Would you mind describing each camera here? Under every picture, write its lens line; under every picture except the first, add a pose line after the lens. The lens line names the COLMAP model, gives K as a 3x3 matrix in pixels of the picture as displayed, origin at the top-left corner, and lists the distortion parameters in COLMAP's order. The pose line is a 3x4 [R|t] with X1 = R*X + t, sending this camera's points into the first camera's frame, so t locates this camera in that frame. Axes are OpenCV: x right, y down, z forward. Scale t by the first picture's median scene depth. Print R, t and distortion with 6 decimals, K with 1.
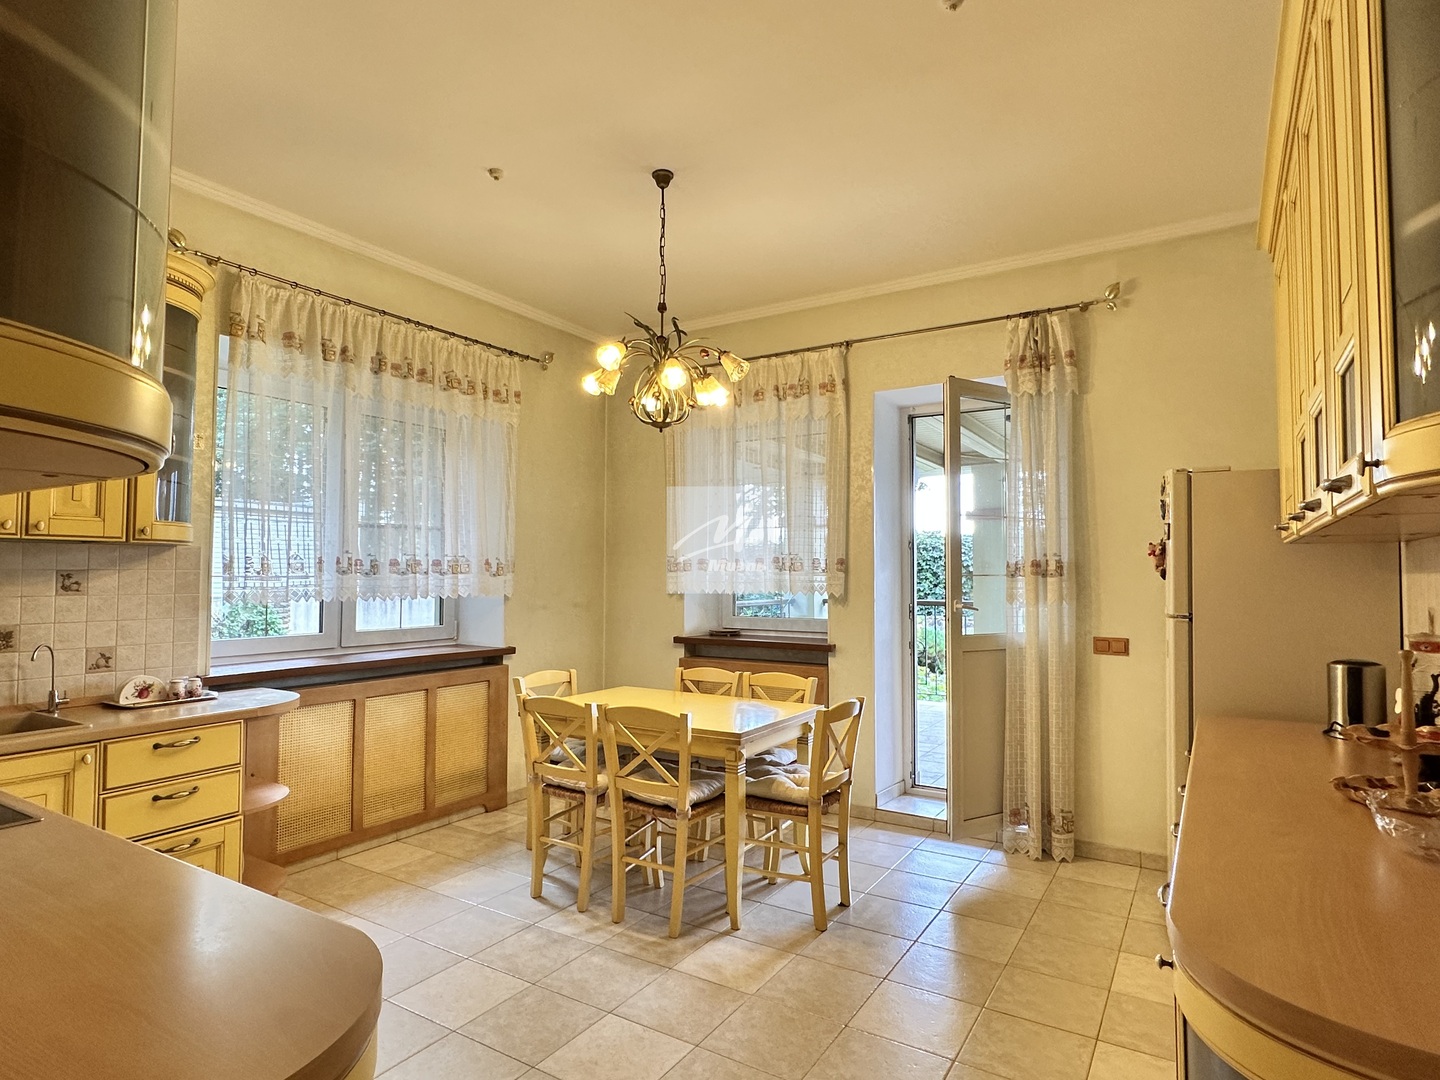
lens RADIAL K [[793.2, 0, 720.0], [0, 793.2, 540.0], [0, 0, 1]] dist [0.000076, 0.000246]
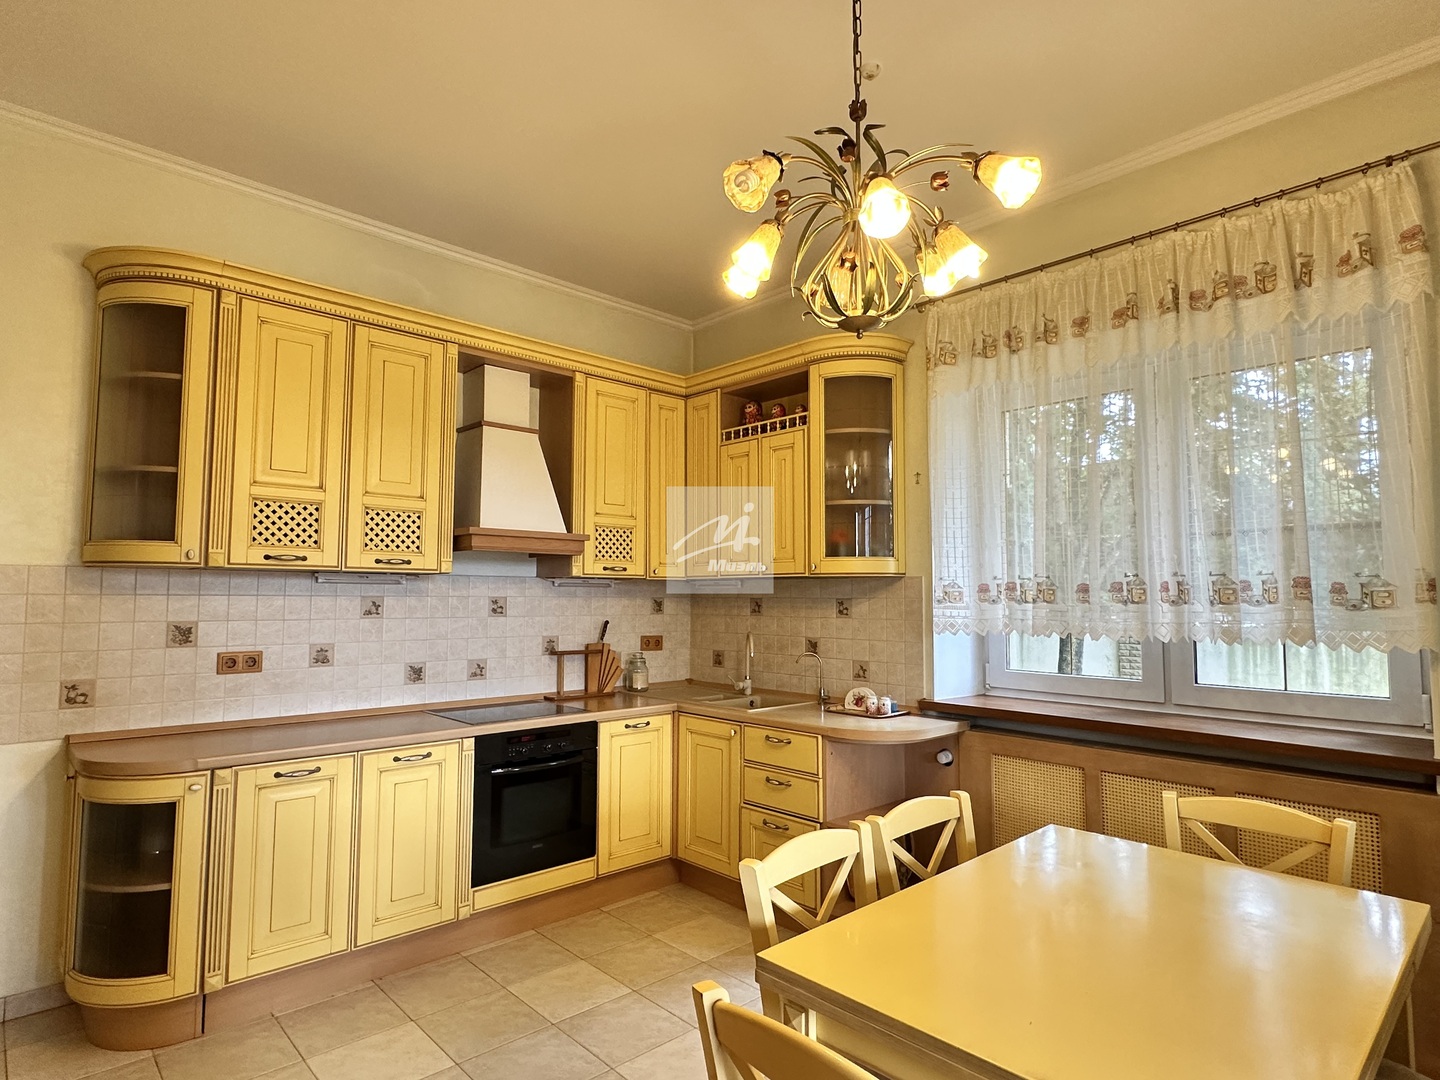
lens RADIAL K [[793.2, 0, 720.0], [0, 793.2, 540.0], [0, 0, 1]] dist [0.000076, 0.000246]
pose [[-0.255644, -0.070752, -0.964178, 0.500187], [0.038604, 0.995776, -0.083306, 0.043087], [0.966000, -0.058518, -0.251833, 1.142967]]
